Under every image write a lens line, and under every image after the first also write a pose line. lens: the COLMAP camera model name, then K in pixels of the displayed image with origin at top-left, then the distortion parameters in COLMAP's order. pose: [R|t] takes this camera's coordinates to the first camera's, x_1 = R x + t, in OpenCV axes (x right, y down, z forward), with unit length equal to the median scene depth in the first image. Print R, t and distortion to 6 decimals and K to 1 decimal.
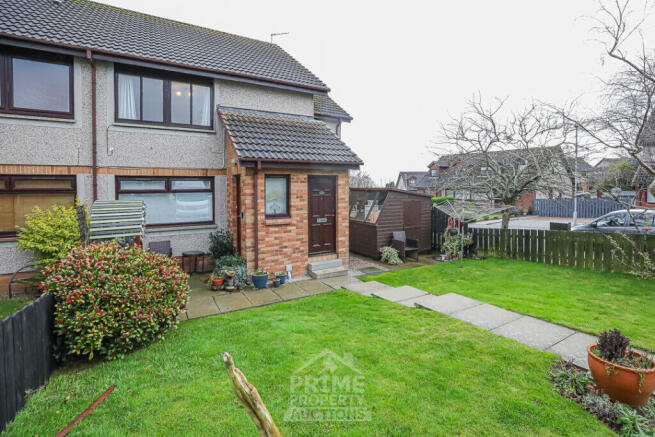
lens RADIAL K [[308.7, 0, 327.6], [0, 308.7, 197.5], [0, 0, 1]] dist [-0.026045, 0.000356]
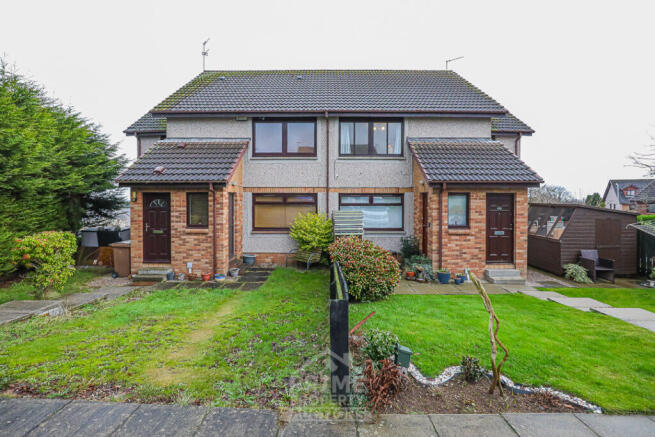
lens RADIAL K [[308.7, 0, 327.6], [0, 308.7, 197.5], [0, 0, 1]] dist [-0.026045, 0.000356]
pose [[0.865685, 0.006652, -0.500545, -0.003156], [-0.023703, 0.999335, -0.027712, -0.009419], [0.500028, 0.035854, 0.865267, -0.294495]]
